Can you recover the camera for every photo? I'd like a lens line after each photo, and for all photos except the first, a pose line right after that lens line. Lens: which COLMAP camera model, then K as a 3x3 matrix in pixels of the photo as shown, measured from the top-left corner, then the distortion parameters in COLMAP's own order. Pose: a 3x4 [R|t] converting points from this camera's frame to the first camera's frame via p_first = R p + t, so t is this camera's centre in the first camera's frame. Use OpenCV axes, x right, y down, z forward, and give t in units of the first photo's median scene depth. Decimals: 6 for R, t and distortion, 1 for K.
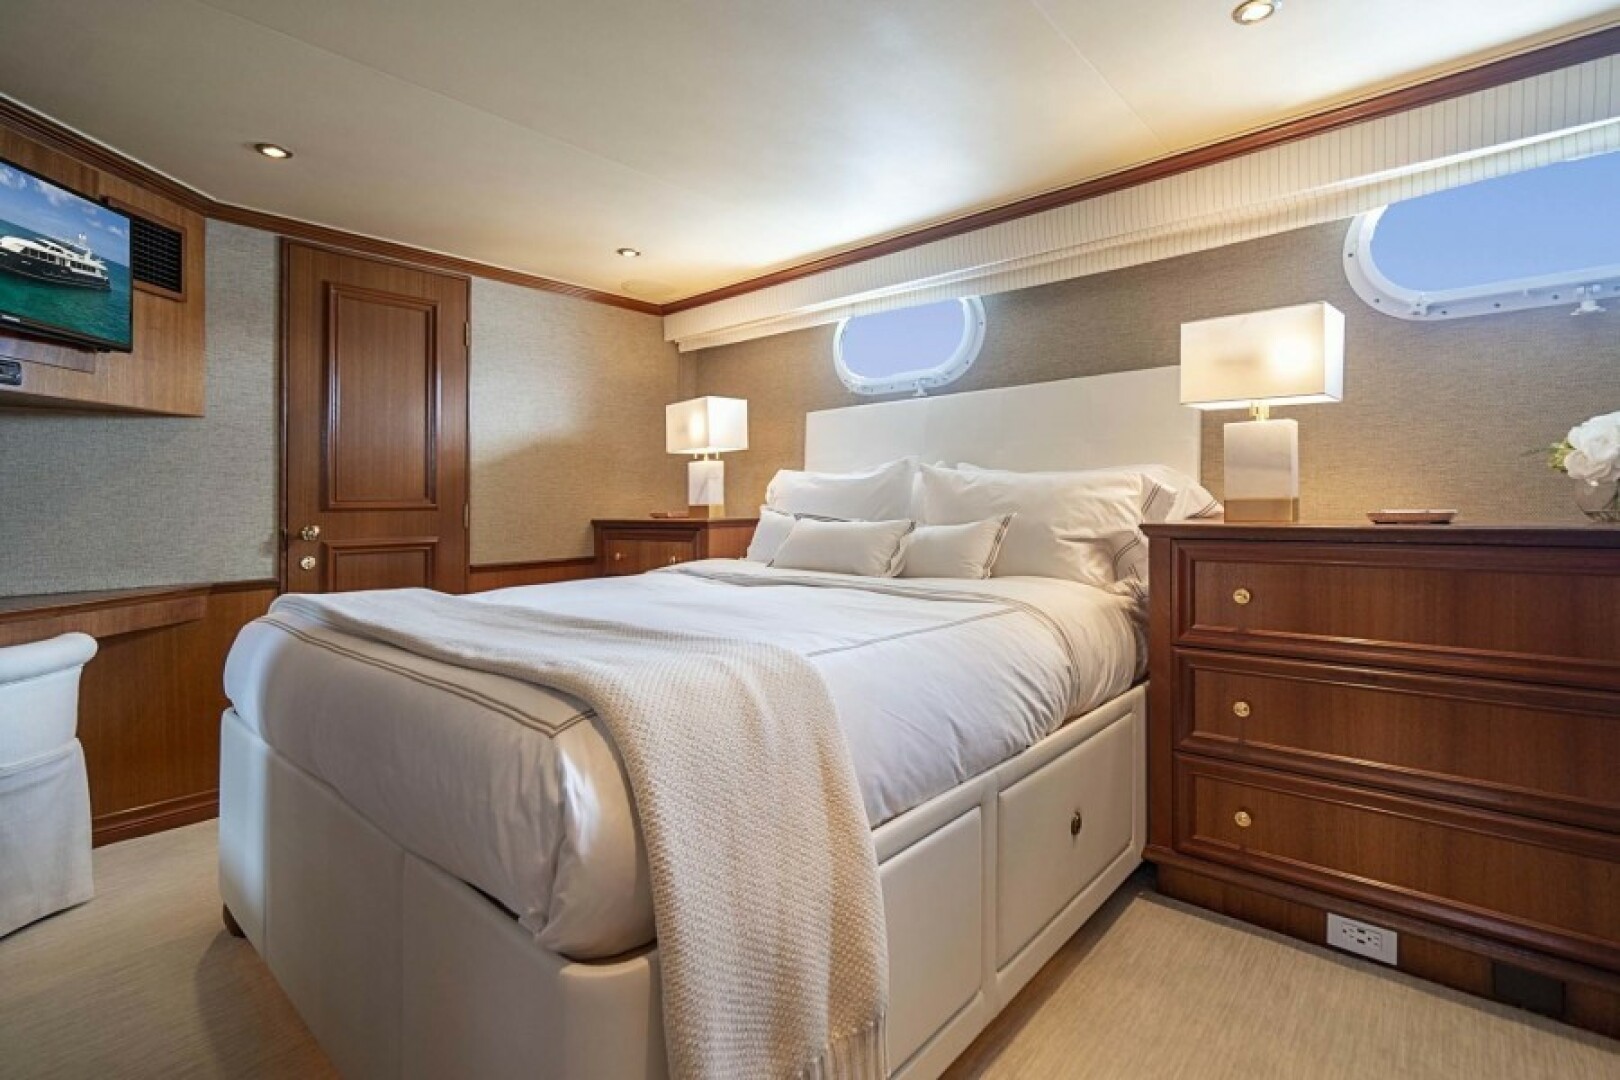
lens RADIAL K [[750.3, 0, 810.4], [0, 750.3, 491.6], [0, 0, 1]] dist [-0.000519, -0.000018]
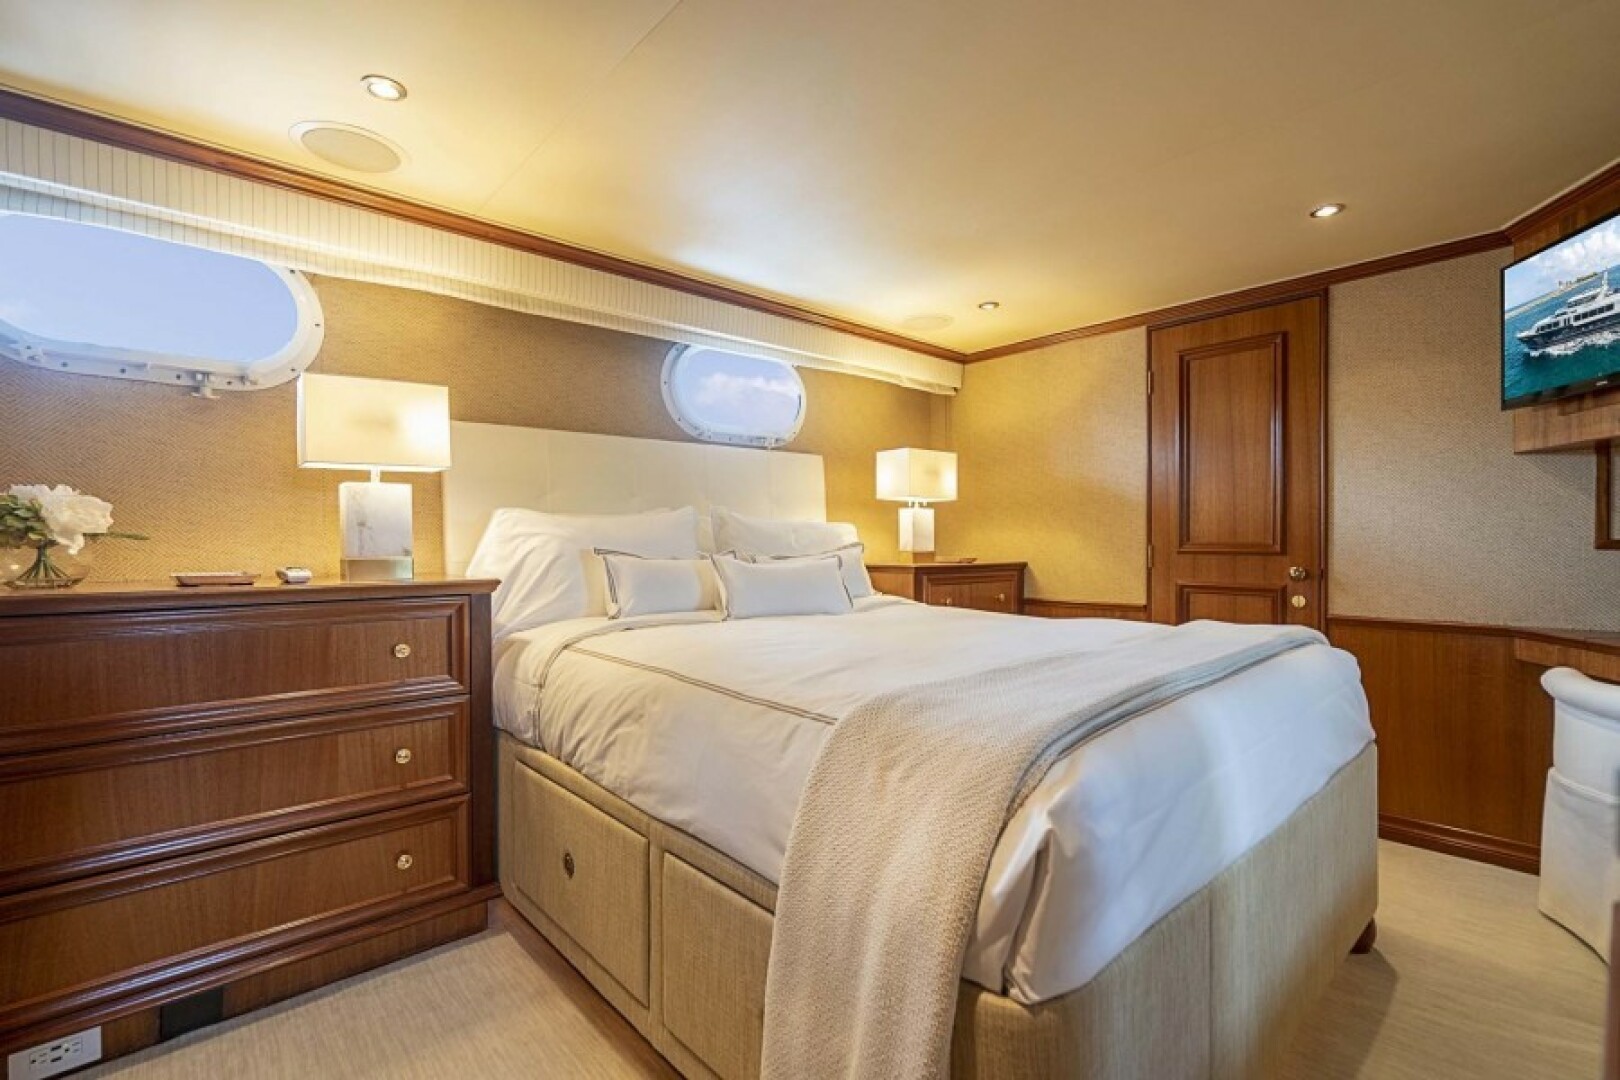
lens RADIAL K [[712.9, 0, 810.4], [0, 712.9, 558.7], [0, 0, 1]] dist [0.003058, 0.000607]
pose [[0.092204, -0.000500, 0.995740, -0.334224], [-0.002686, 0.999996, 0.000751, 0.008438], [-0.995736, -0.002744, 0.092203, 0.307408]]
